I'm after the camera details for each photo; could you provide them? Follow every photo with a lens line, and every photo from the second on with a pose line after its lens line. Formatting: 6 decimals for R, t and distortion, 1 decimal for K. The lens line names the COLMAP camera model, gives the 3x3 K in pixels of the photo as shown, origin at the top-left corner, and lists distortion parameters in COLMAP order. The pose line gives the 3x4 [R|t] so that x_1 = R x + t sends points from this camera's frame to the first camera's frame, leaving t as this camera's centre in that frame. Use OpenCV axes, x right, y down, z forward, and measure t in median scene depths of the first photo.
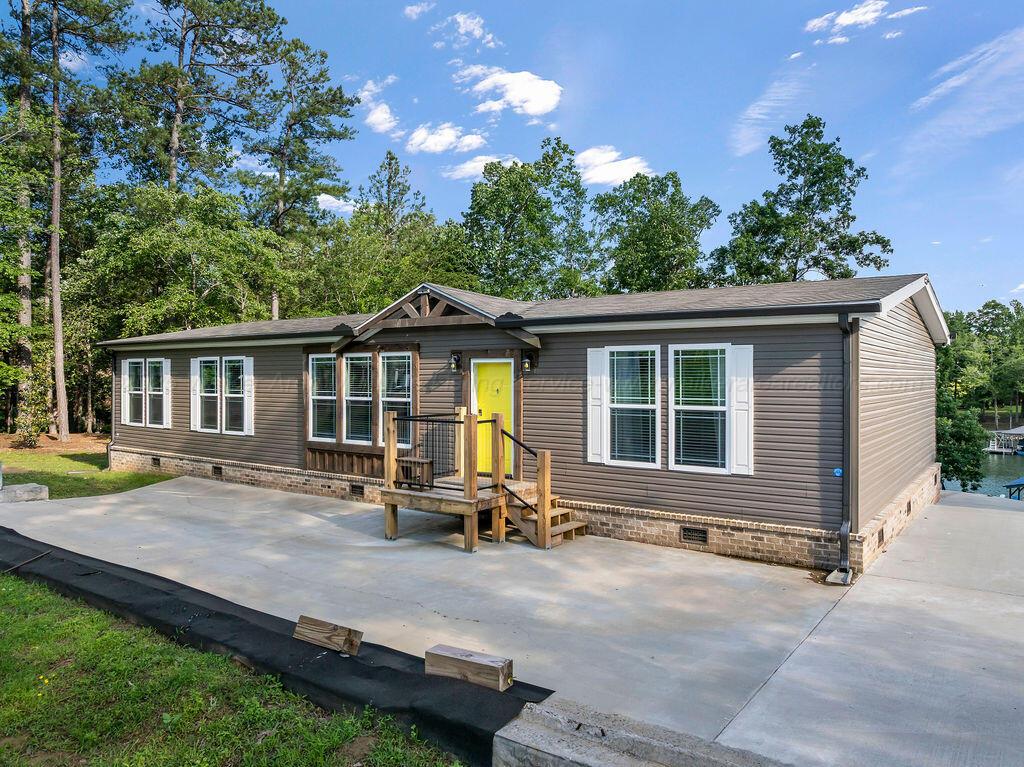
lens RADIAL K [[686.2, 0, 566.1], [0, 686.2, 379.5], [0, 0, 1]] dist [-0.002527, -0.000721]
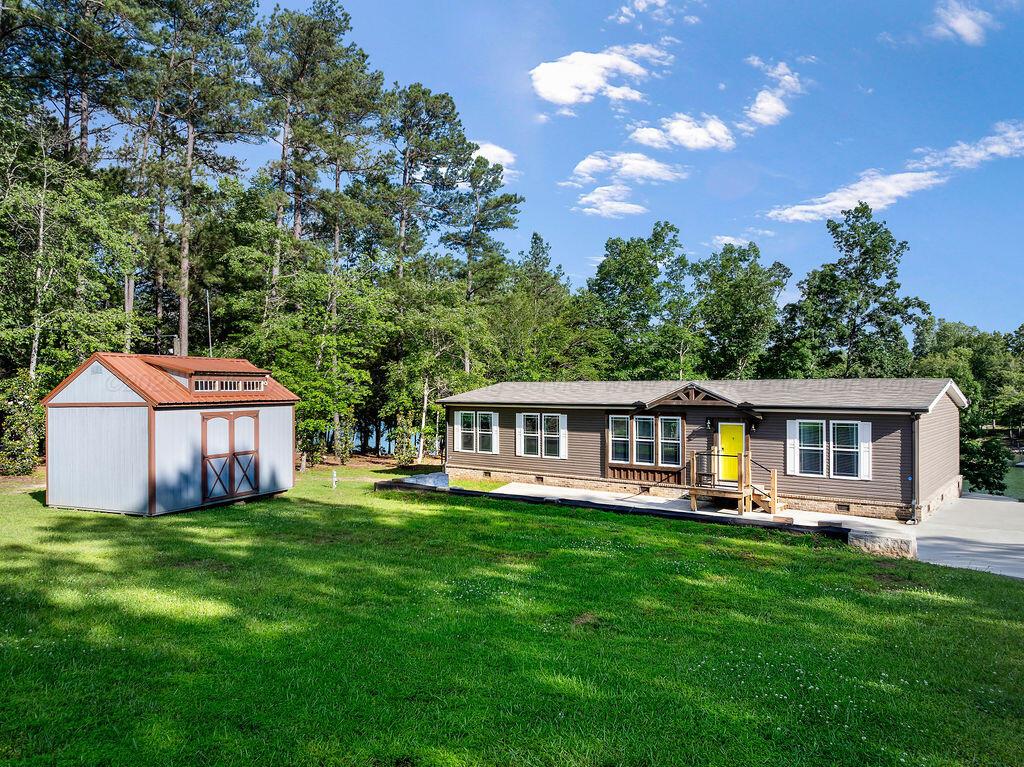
lens RADIAL K [[711.0, 0, 568.7], [0, 711.0, 384.0], [0, 0, 1]] dist [-0.000588, -0.047748]
pose [[0.999669, -0.001834, -0.025672, -0.469737], [0.001640, 0.999970, -0.007573, -0.114073], [0.025685, 0.007529, 0.999642, -0.963631]]
